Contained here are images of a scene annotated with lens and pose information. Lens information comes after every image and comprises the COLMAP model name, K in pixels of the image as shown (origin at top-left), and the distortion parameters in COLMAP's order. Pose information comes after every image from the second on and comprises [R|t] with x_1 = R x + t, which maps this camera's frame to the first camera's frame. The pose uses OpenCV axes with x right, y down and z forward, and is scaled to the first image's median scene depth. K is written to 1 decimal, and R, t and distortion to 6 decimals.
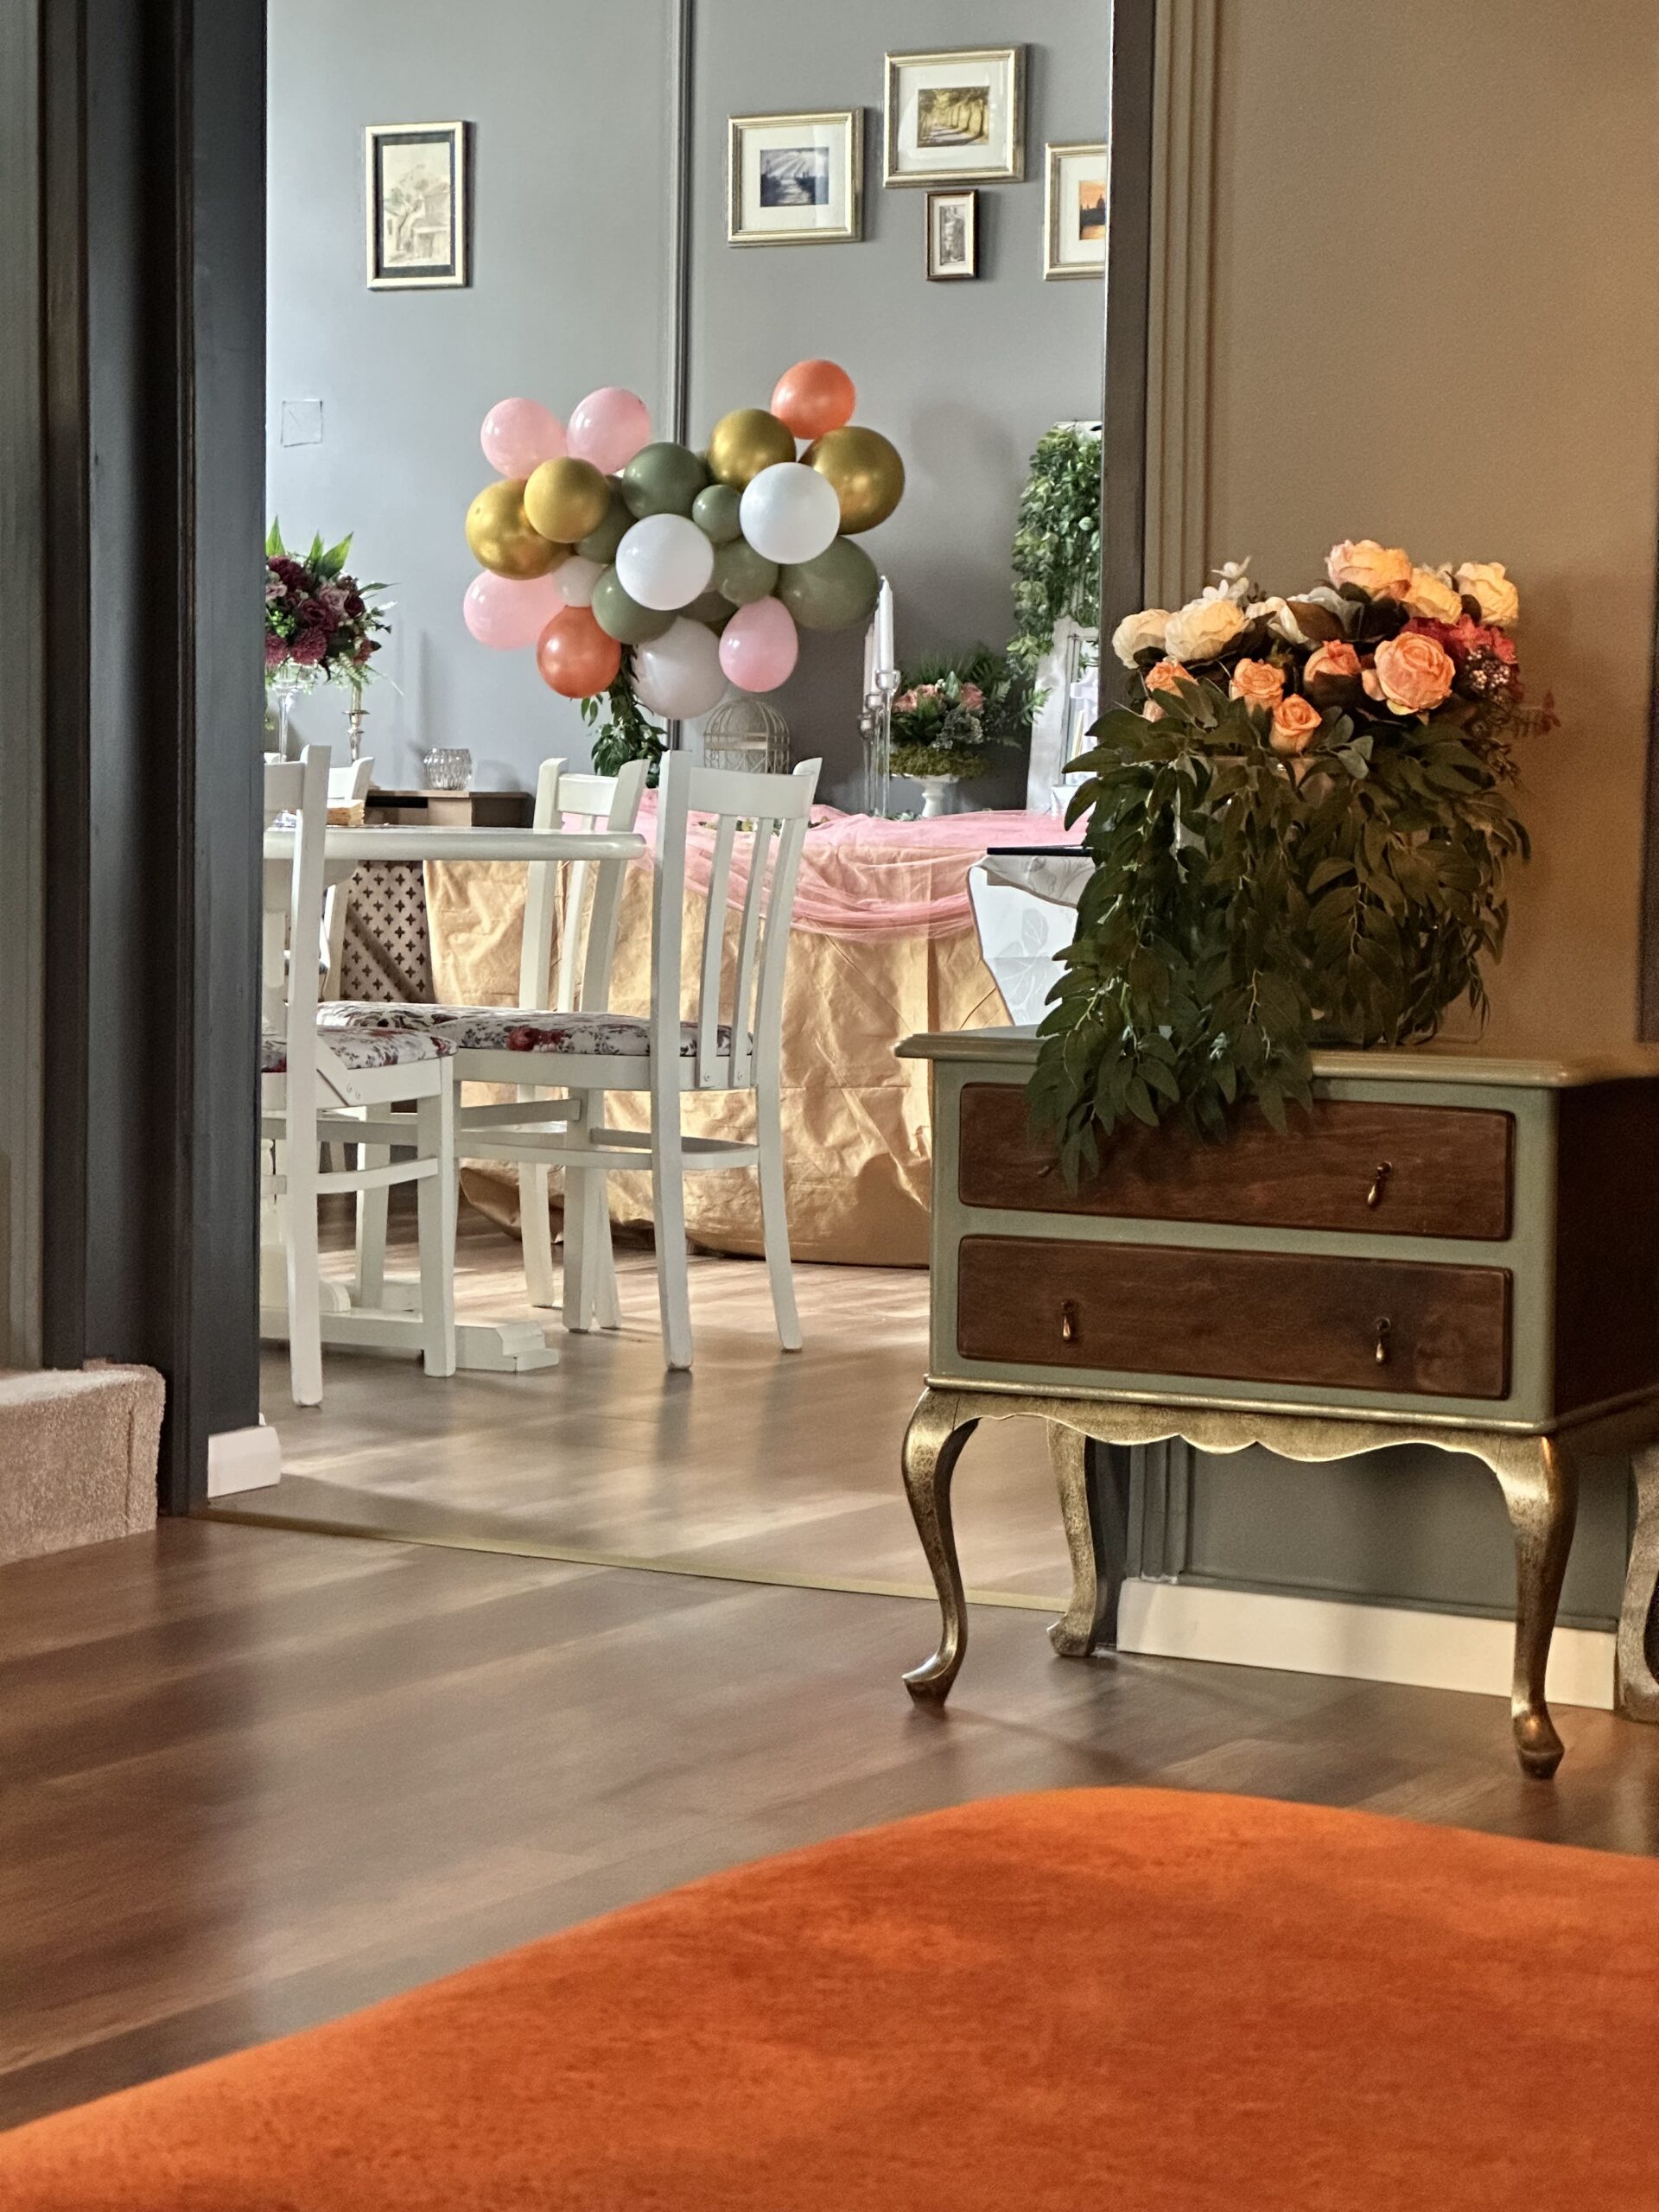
lens RADIAL K [[5000.8, 0, 757.0], [0, 5000.8, 1102.7], [0, 0, 1]] dist [-0.252836, 8.934893]
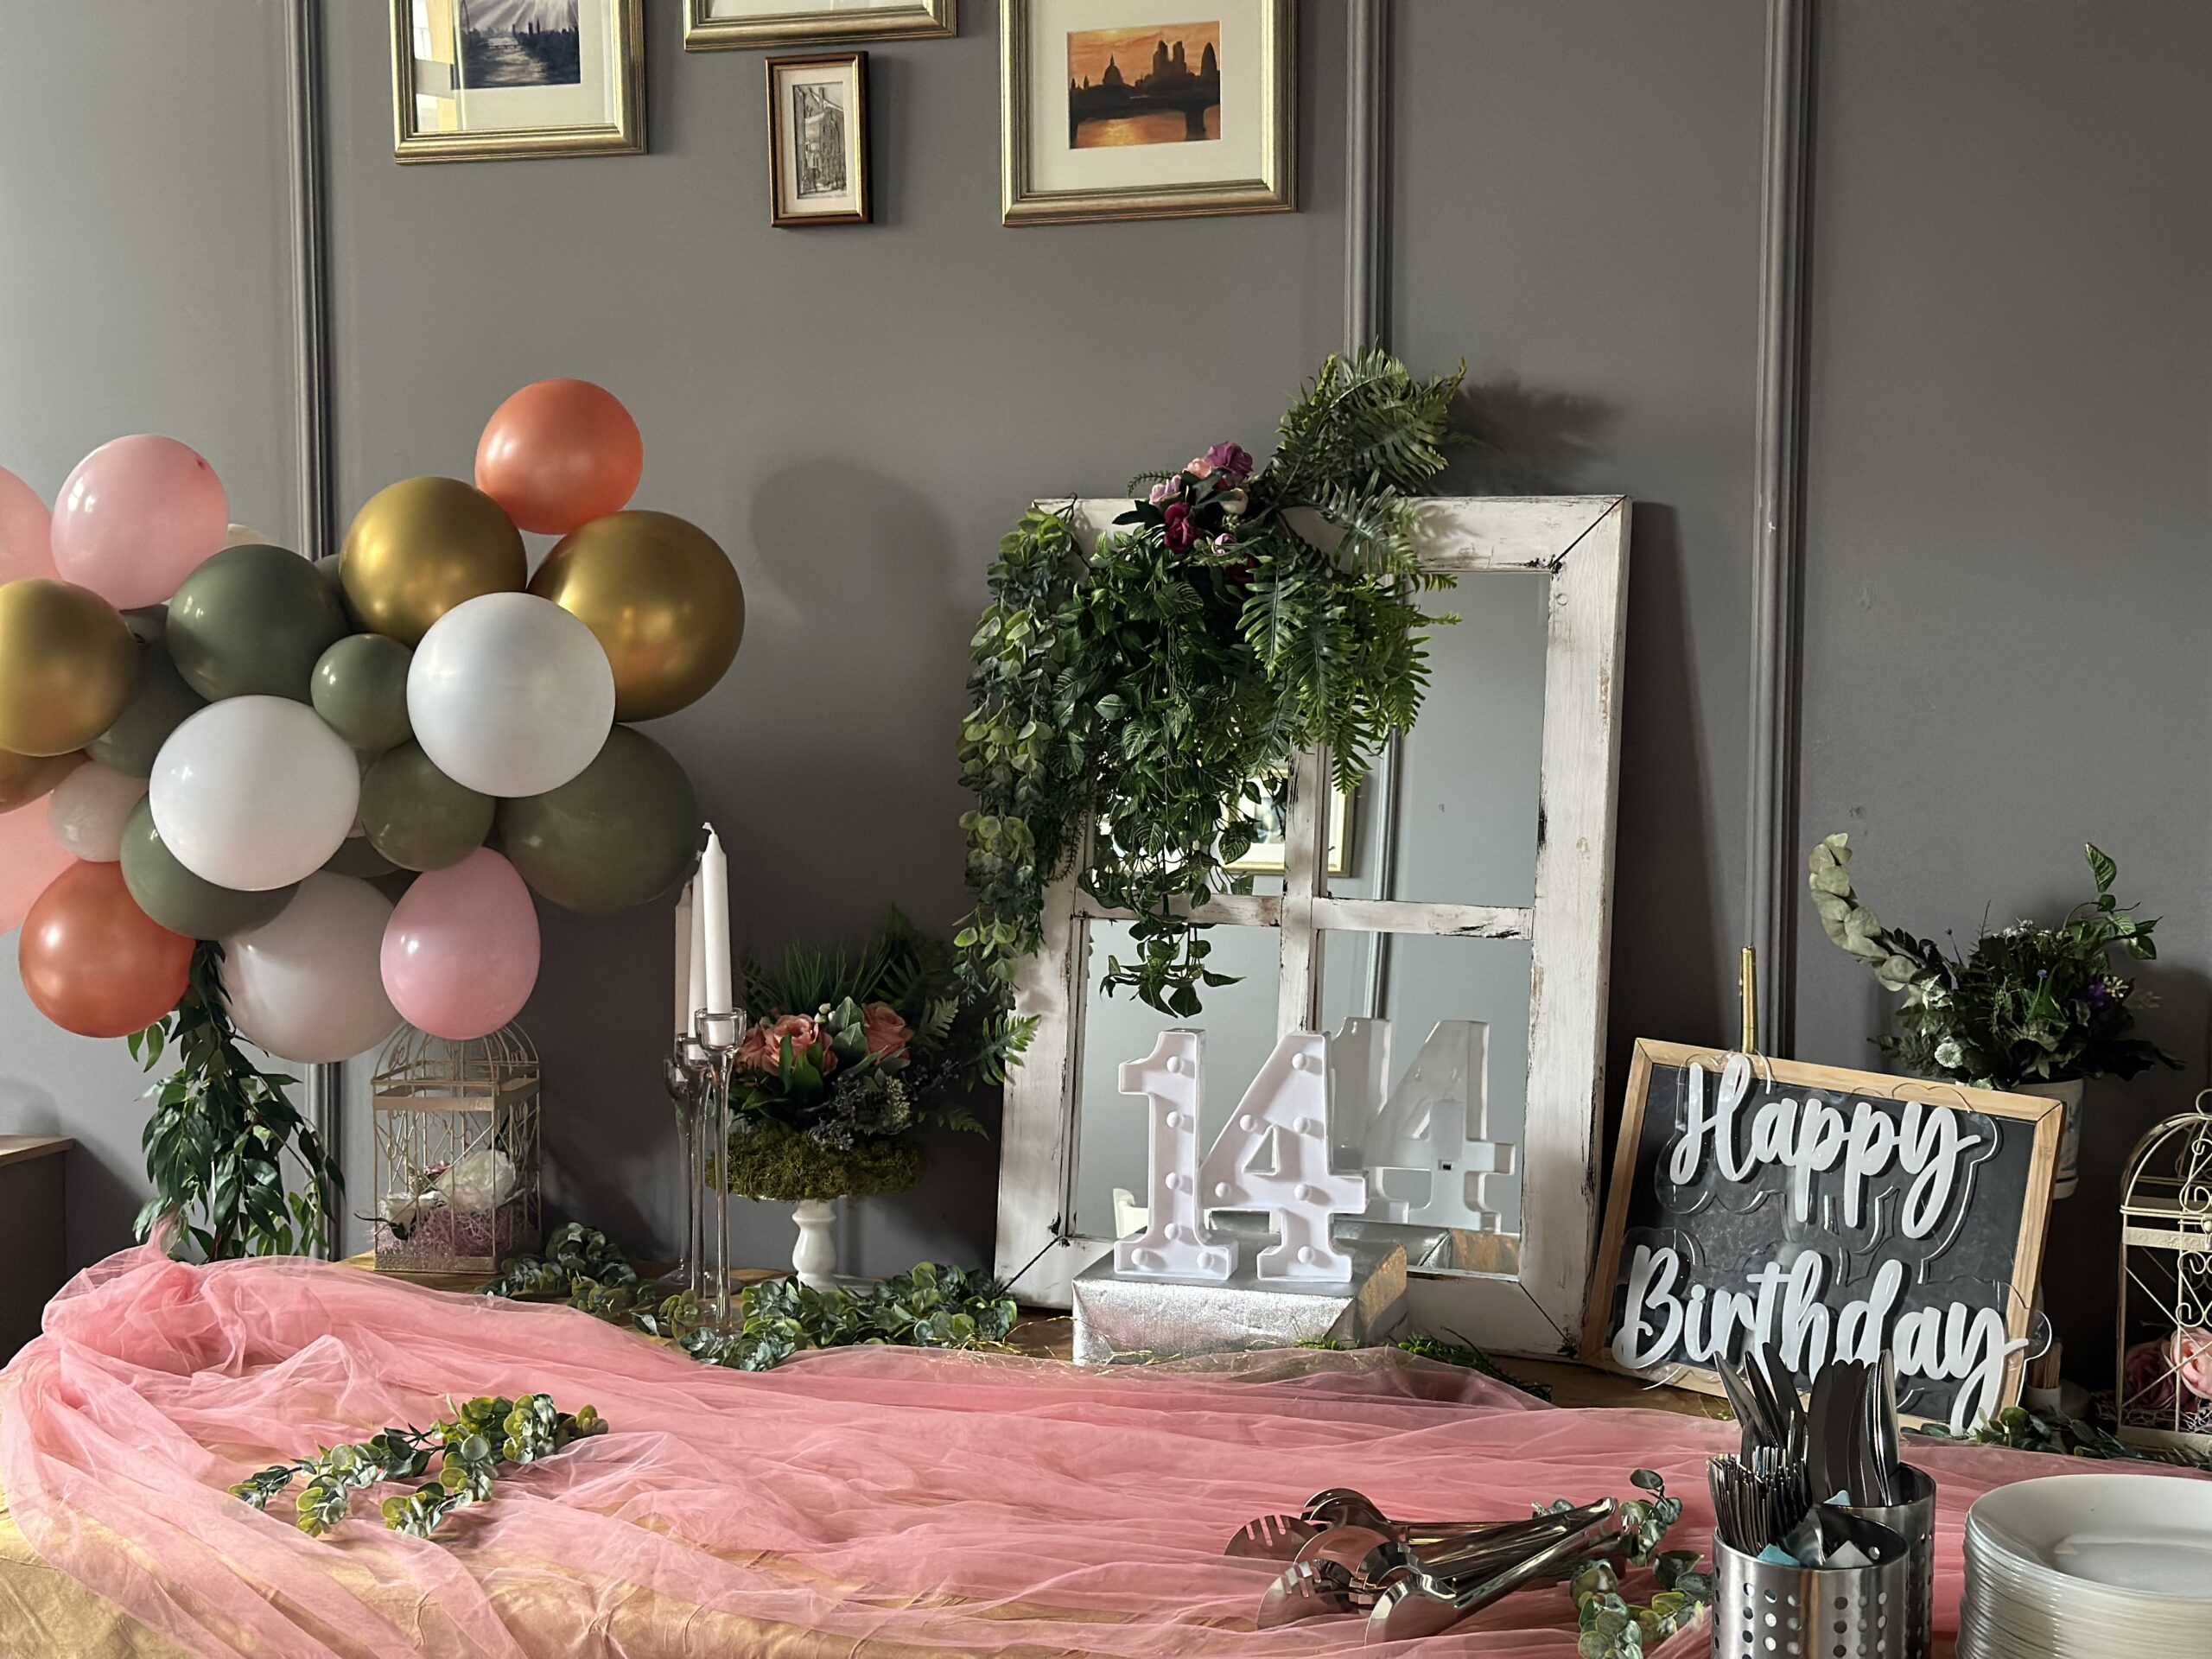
lens RADIAL K [[3001.2, 0, 1106.0], [0, 3001.2, 829.5], [0, 0, 1]] dist [0.014489, 0.674950]
pose [[0.987715, -0.027711, 0.153788, 0.018374], [0.024725, 0.999467, 0.021300, -0.108389], [-0.154296, -0.017236, 0.987874, 0.690638]]
